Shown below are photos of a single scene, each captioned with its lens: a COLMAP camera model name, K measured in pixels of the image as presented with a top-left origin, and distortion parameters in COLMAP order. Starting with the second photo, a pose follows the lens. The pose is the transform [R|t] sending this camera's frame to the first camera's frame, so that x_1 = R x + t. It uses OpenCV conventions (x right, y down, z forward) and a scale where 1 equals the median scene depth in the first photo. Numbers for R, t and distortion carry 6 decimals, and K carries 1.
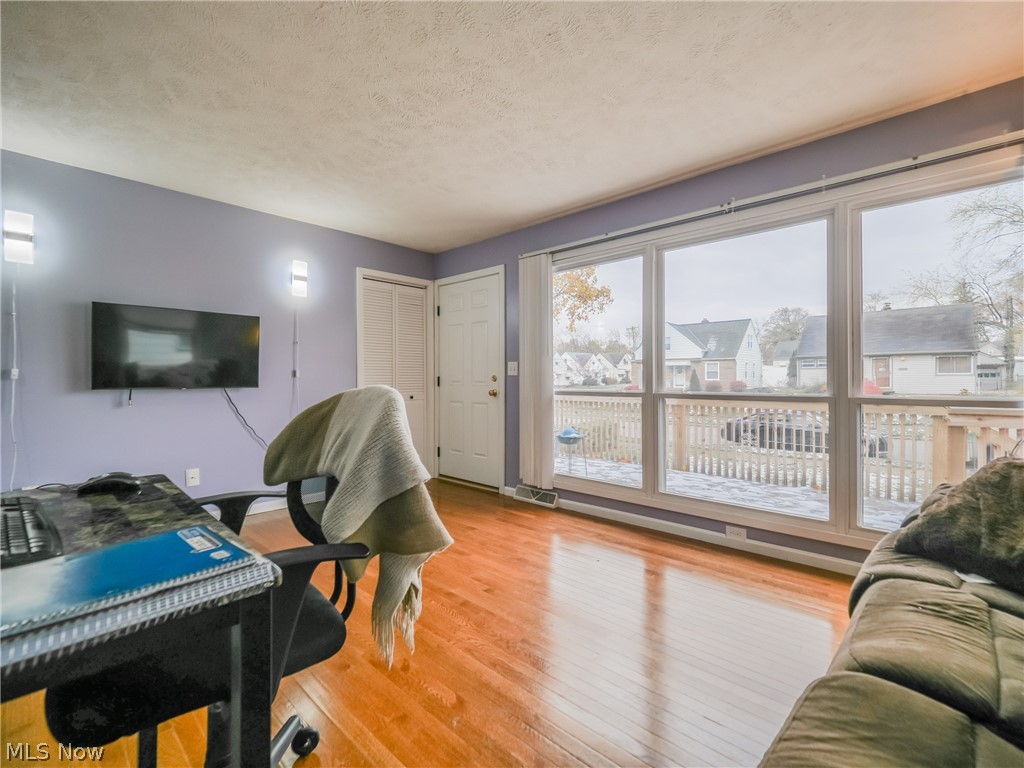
lens RADIAL K [[456.4, 0, 504.7], [0, 456.4, 377.9], [0, 0, 1]] dist [-0.000370, 0.000002]
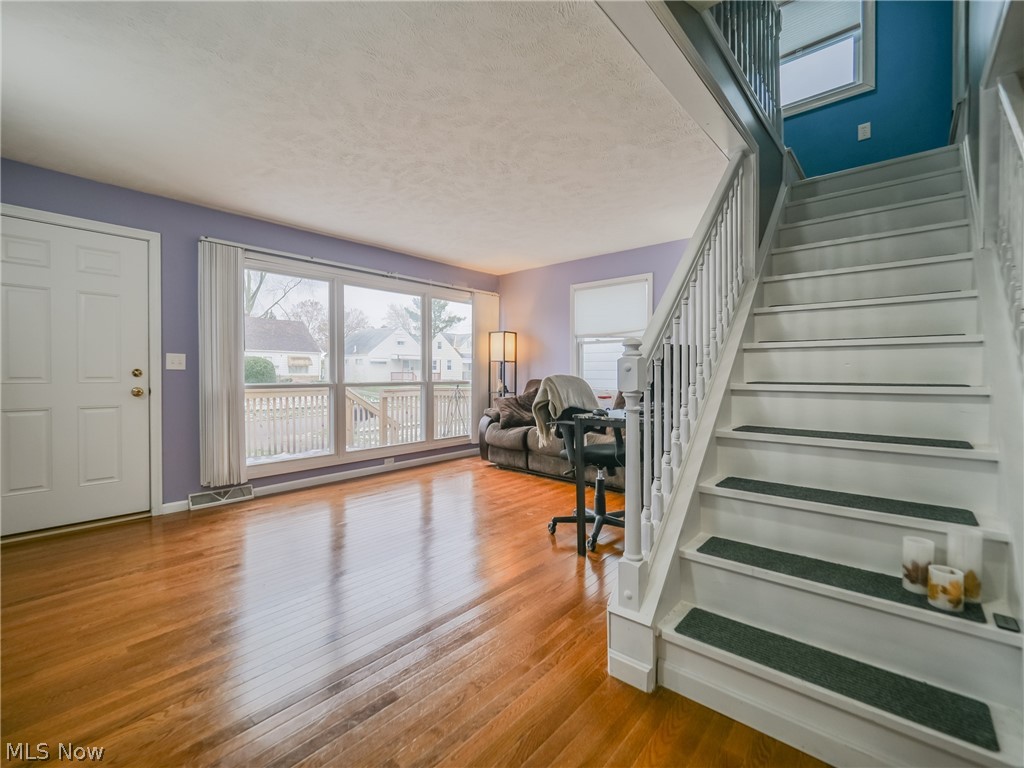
lens RADIAL K [[454.6, 0, 511.6], [0, 454.6, 379.9], [0, 0, 1]] dist [-0.004699, -0.000241]
pose [[-0.038332, -0.007412, 0.999238, -0.934129], [0.005287, 0.999957, 0.007620, 0.012061], [-0.999251, 0.005575, -0.038291, 0.449083]]
